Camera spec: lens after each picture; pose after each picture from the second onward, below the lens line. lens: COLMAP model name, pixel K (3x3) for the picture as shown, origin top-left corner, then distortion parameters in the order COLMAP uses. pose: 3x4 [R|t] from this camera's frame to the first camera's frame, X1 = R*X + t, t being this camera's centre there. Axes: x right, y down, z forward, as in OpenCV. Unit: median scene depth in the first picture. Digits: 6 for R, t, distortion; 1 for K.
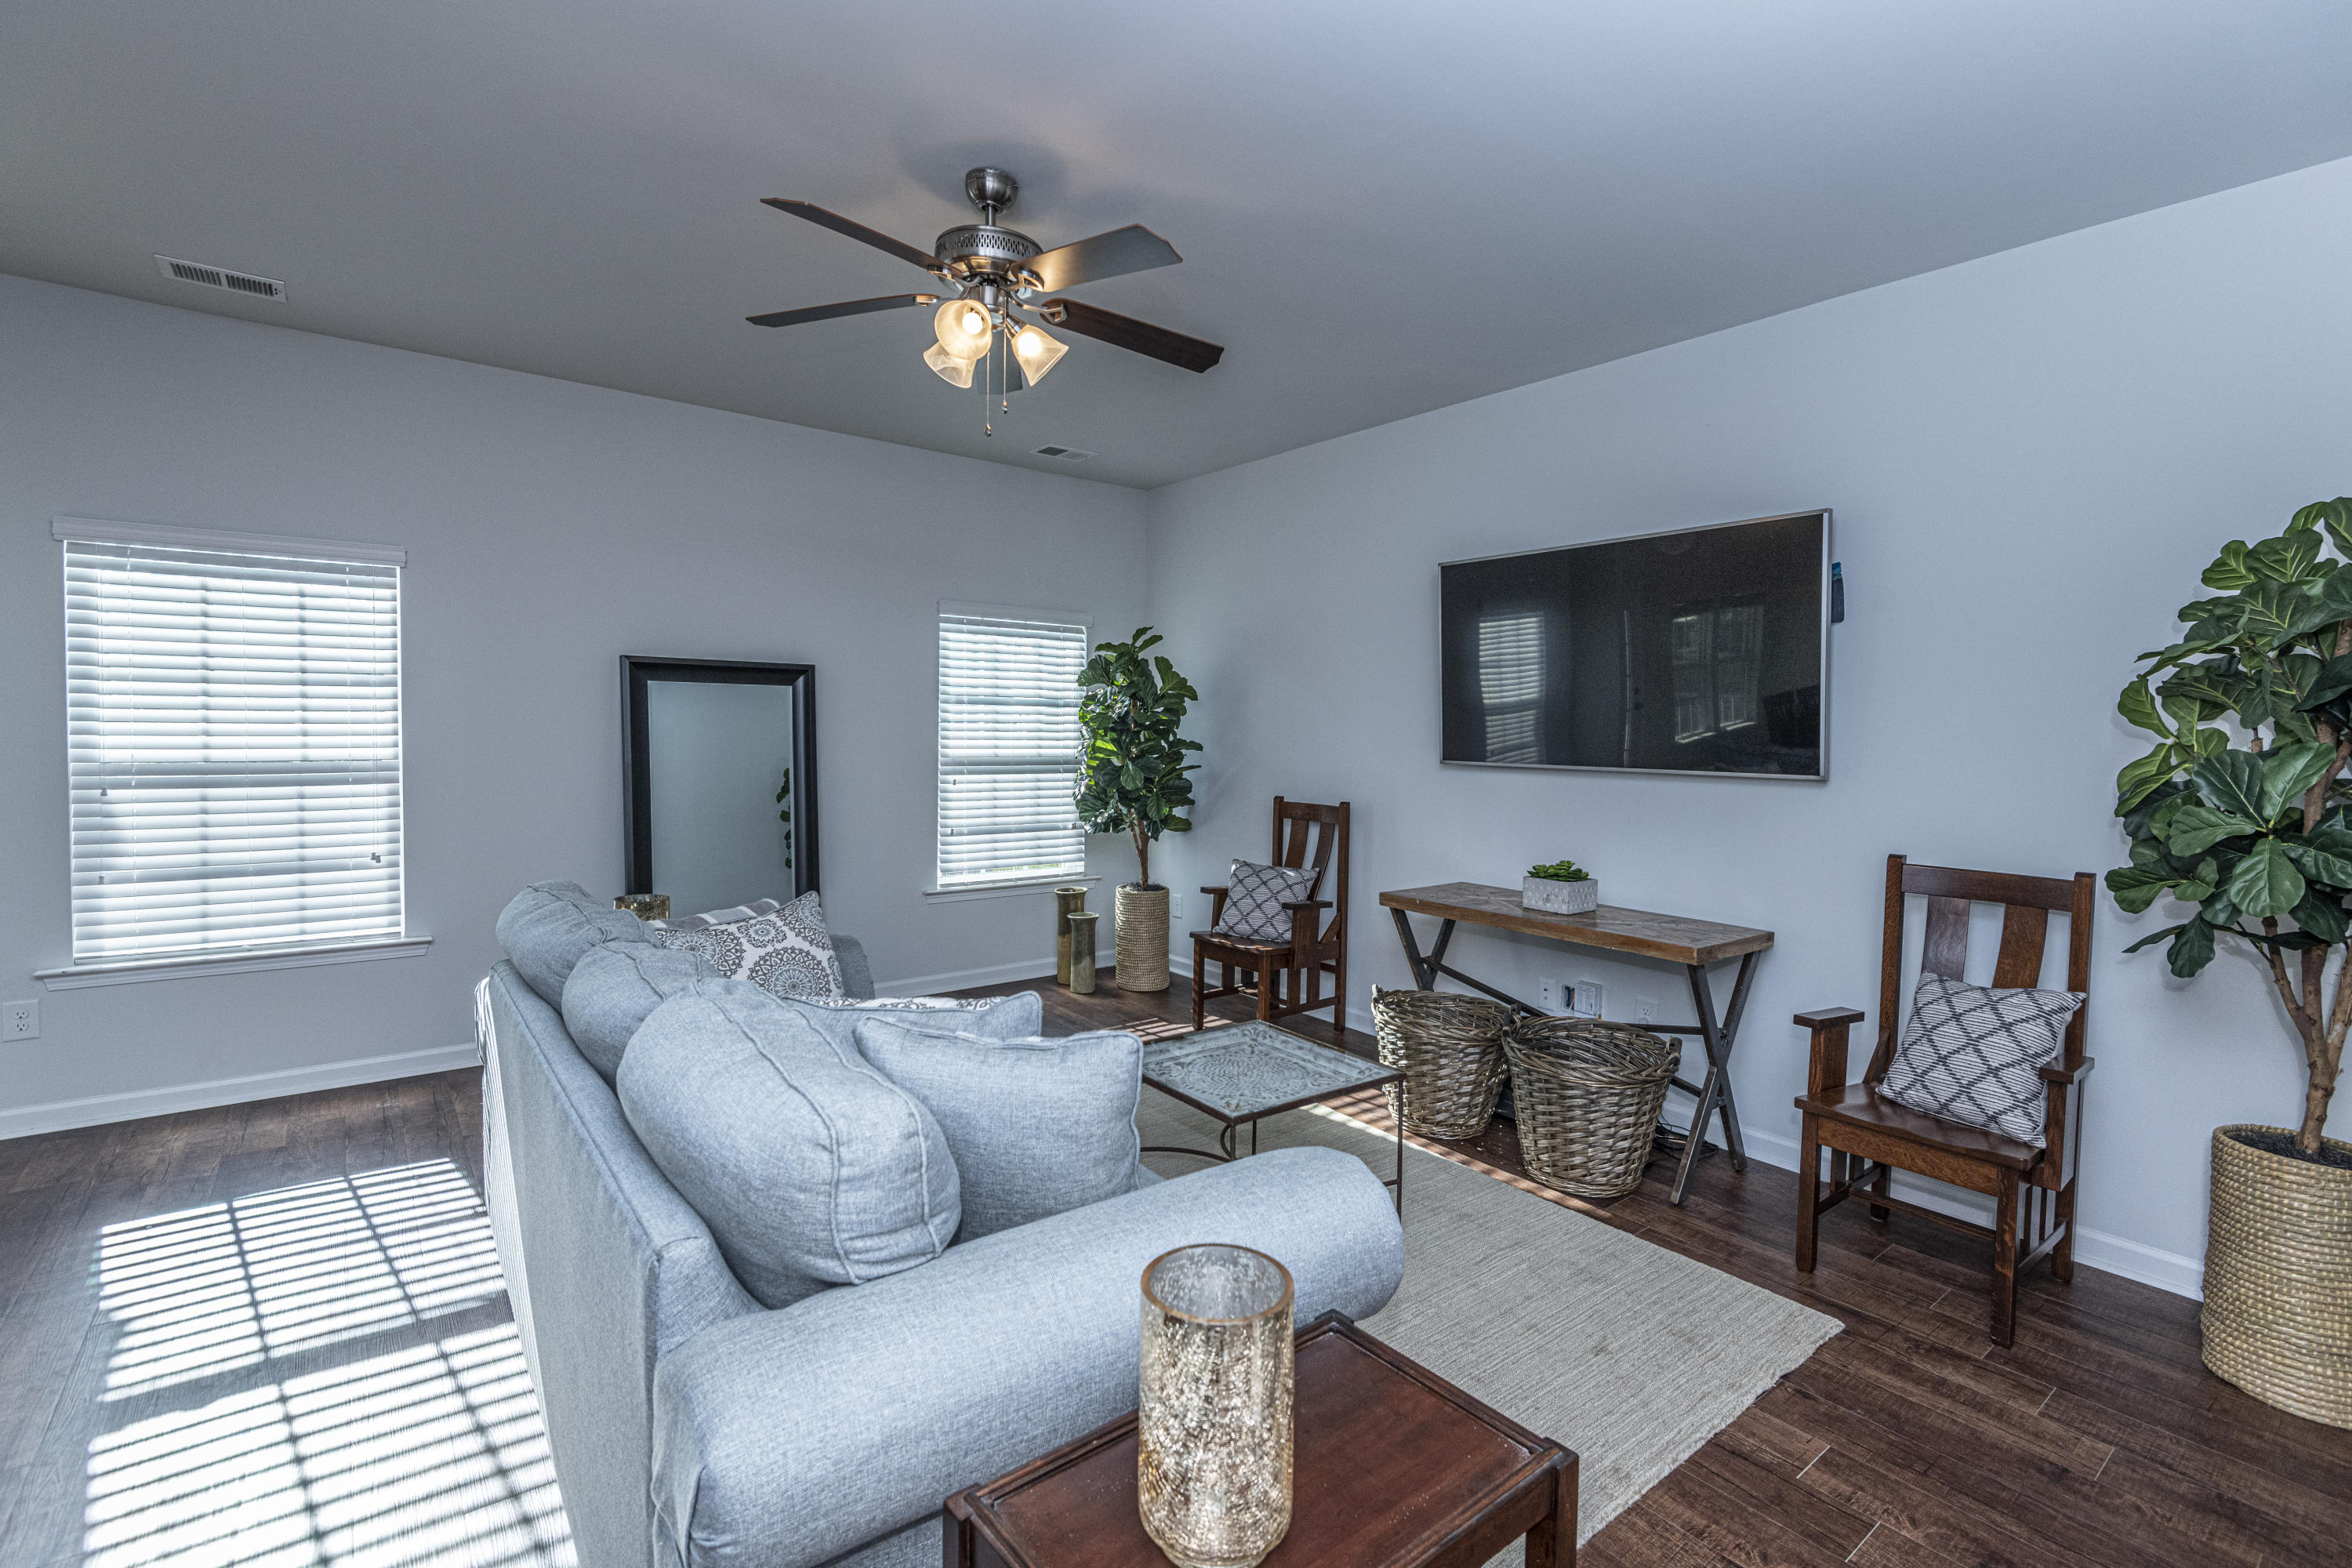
lens RADIAL K [[1055.8, 0, 1184.3], [0, 1055.8, 761.4], [0, 0, 1]] dist [0.035829, -0.022624]
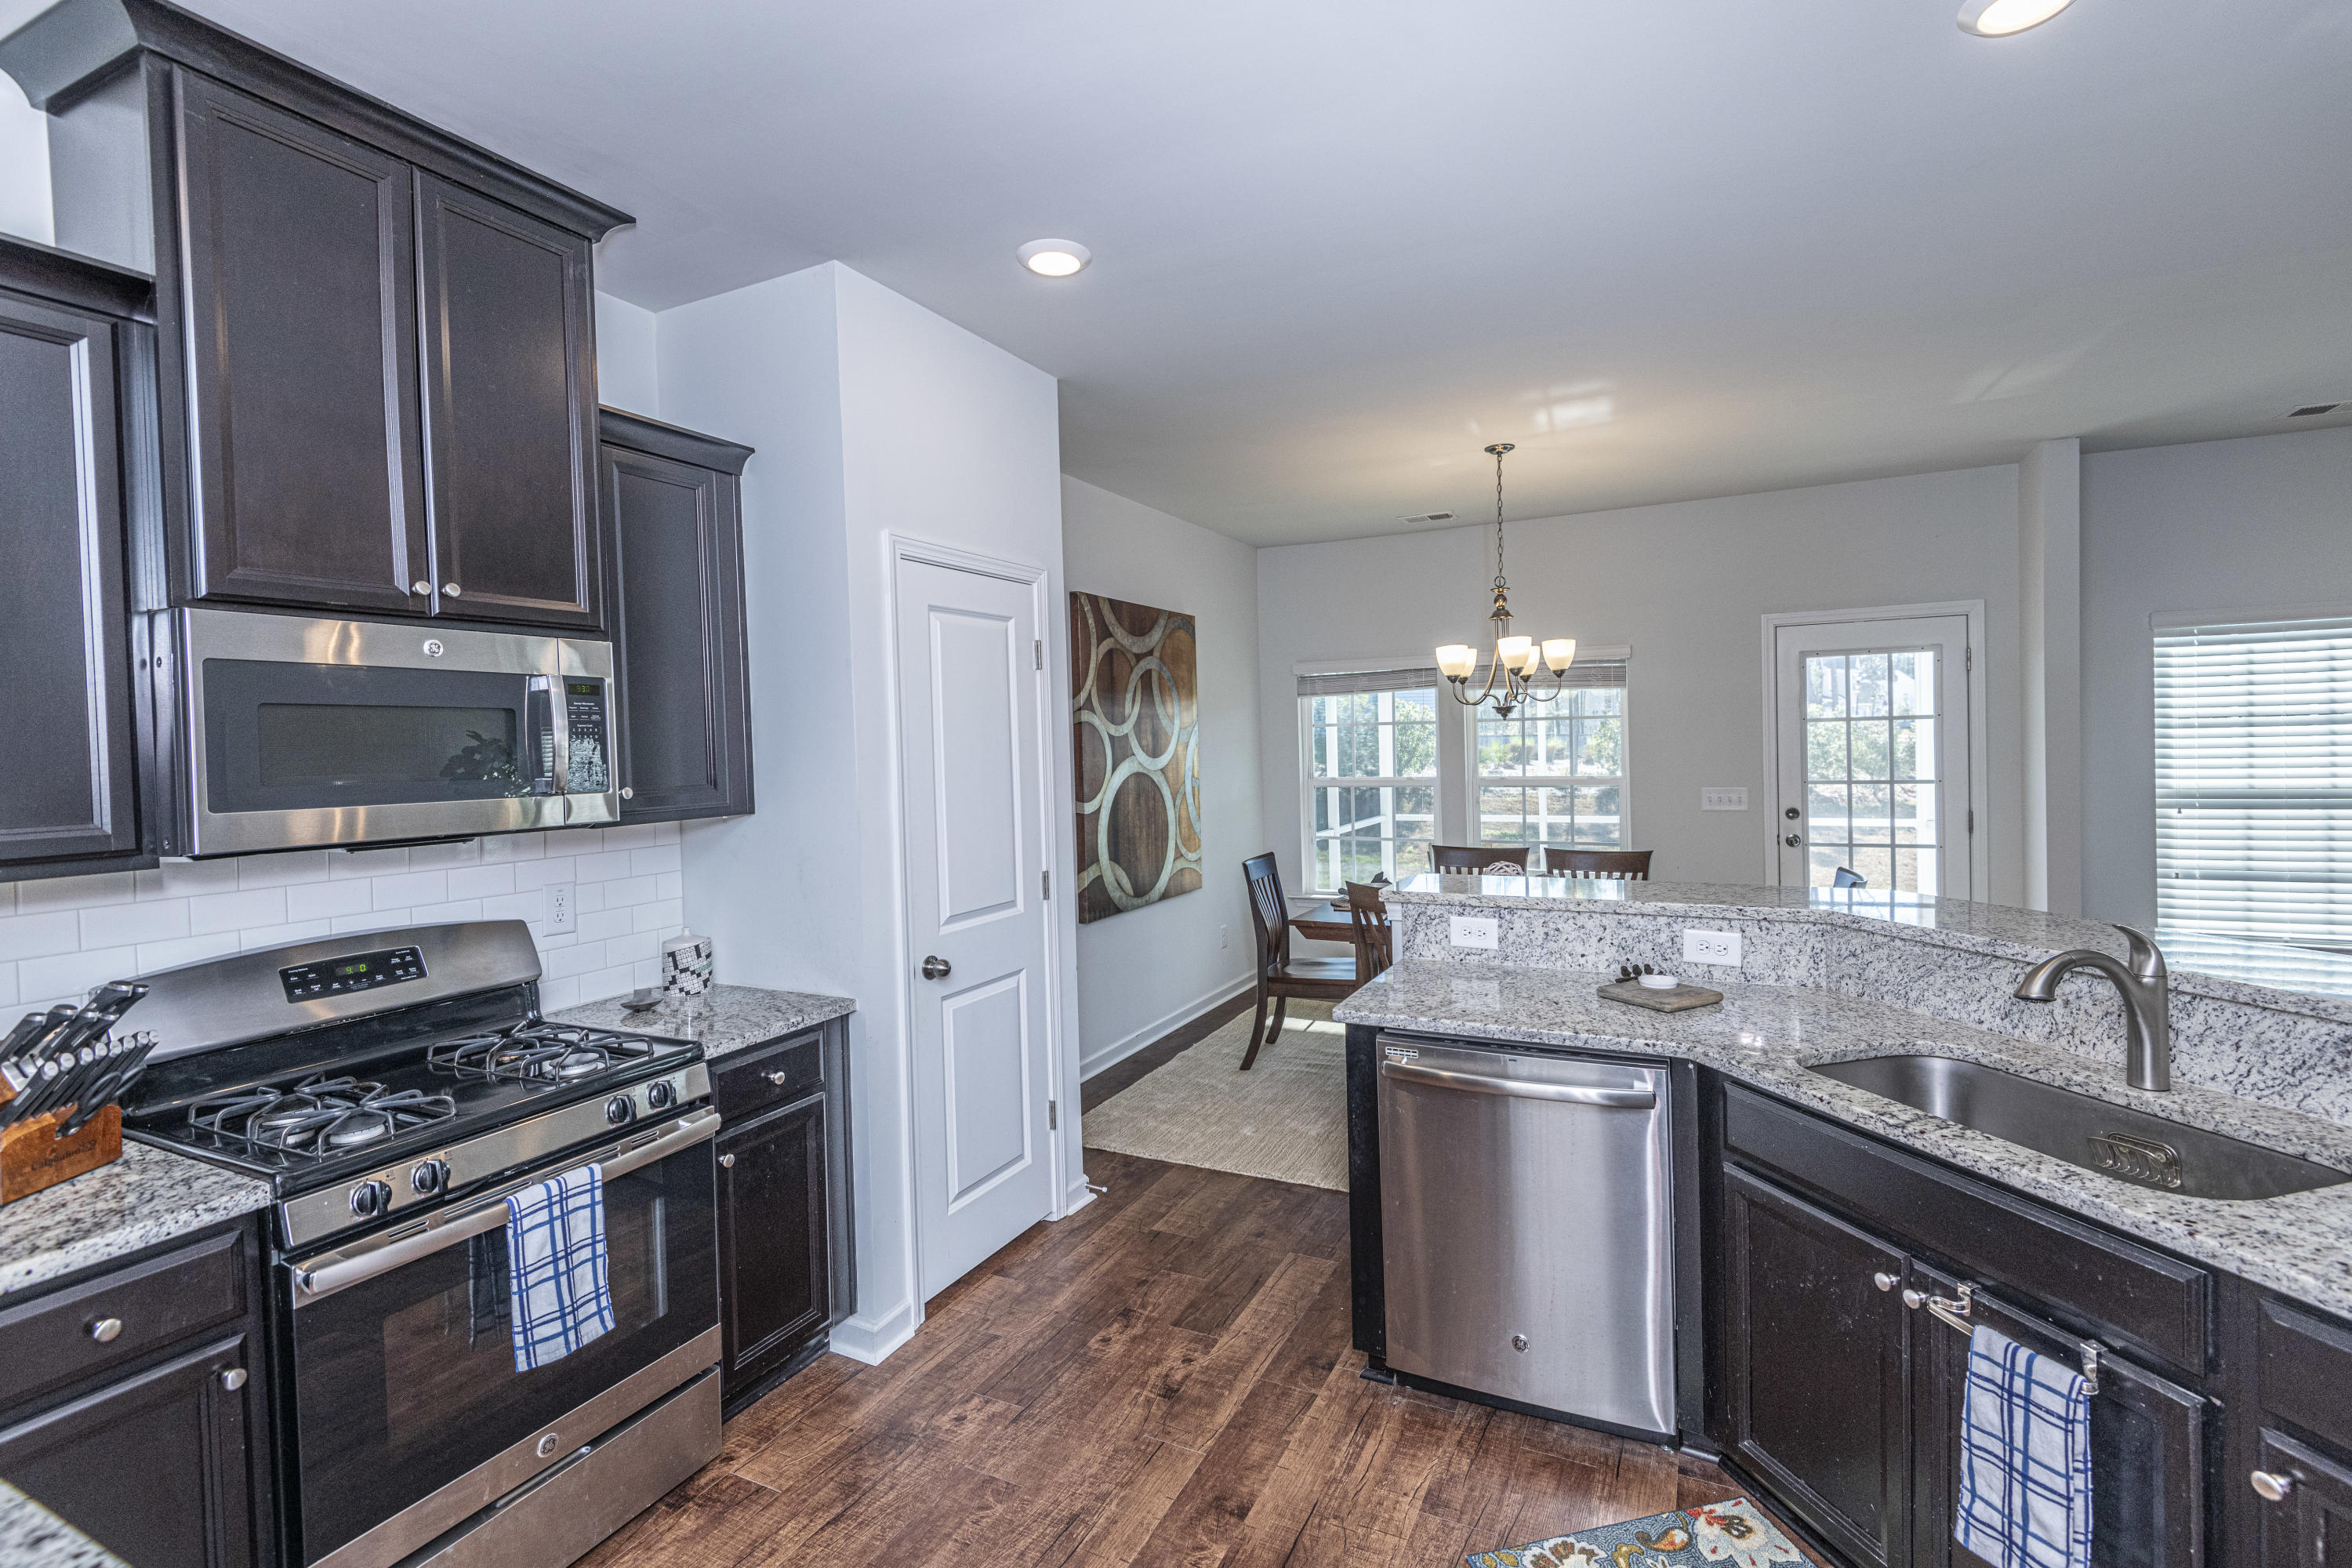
lens RADIAL K [[1055.8, 0, 1184.3], [0, 1055.8, 761.4], [0, 0, 1]] dist [0.035829, -0.022624]
pose [[0.424207, -0.010985, -0.905499, -0.277242], [0.003663, 0.999939, -0.010415, -0.021618], [0.905558, 0.001101, 0.424221, -0.632614]]
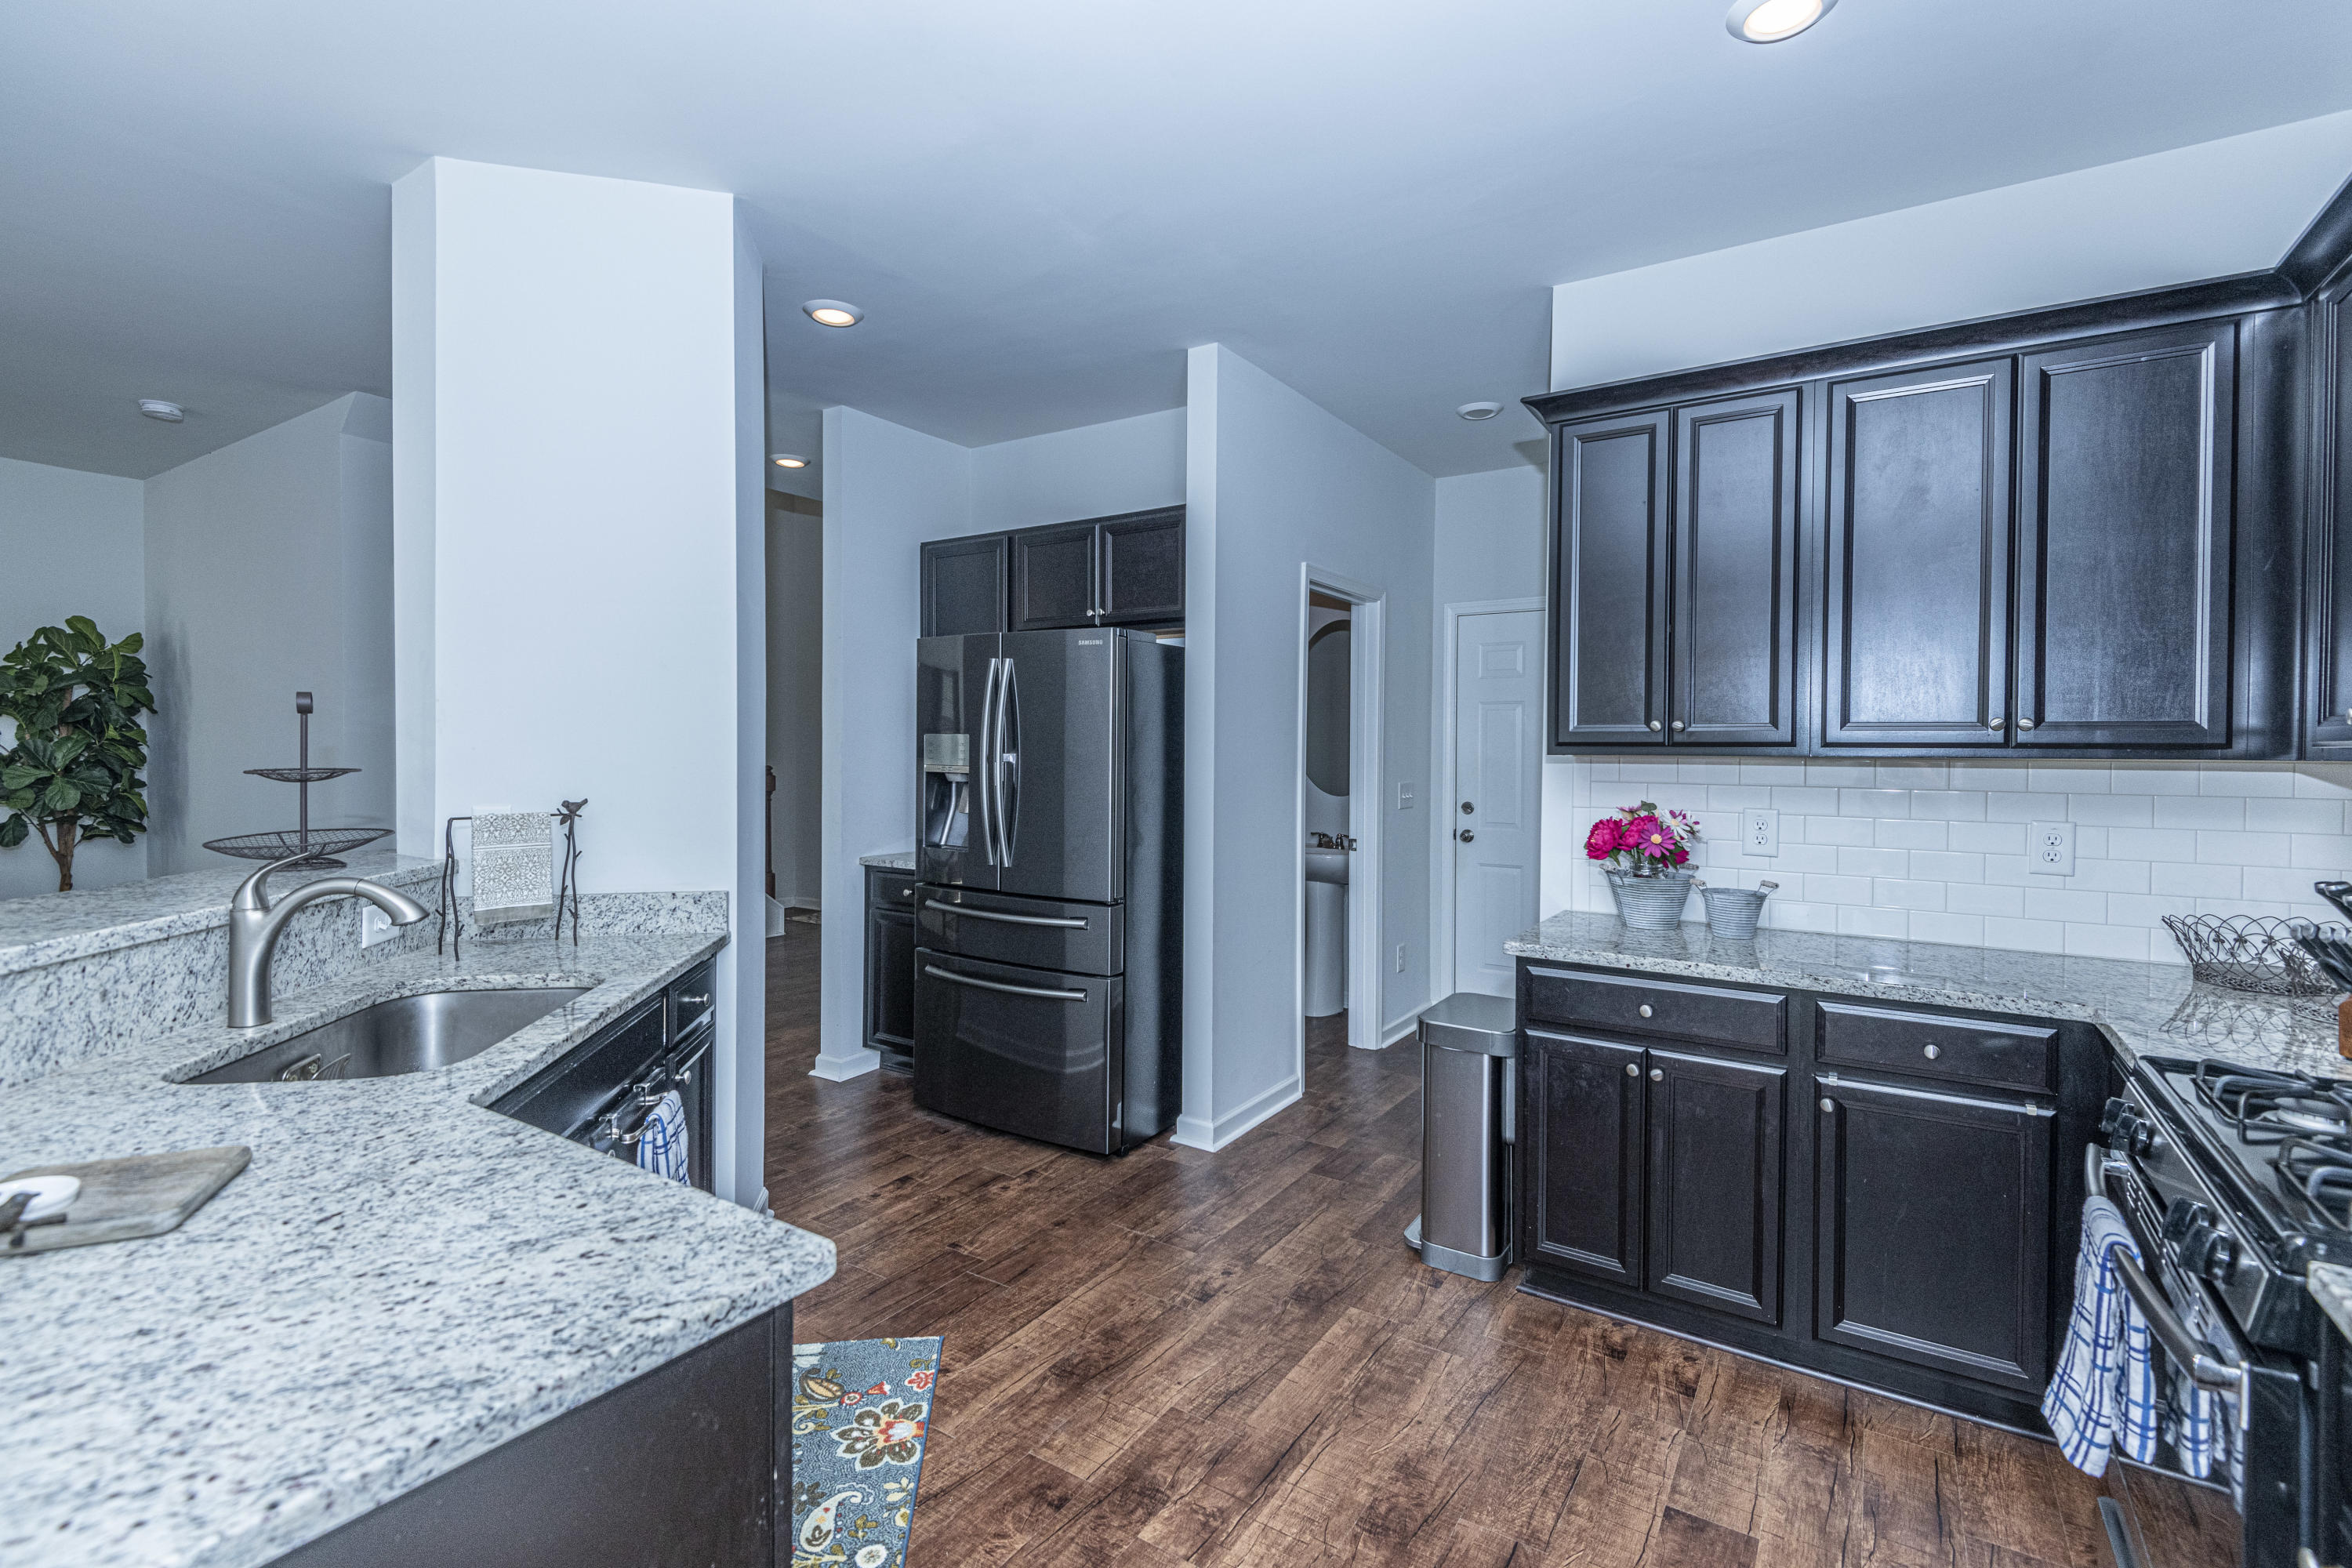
lens RADIAL K [[1062.2, 0, 1190.5], [0, 1062.2, 760.5], [0, 0, 1]] dist [0.020683, -0.010418]
pose [[-0.335667, -0.031923, 0.941440, -1.059031], [0.017840, 0.999031, 0.040236, -0.006806], [-0.941812, 0.030301, -0.334772, -0.291318]]
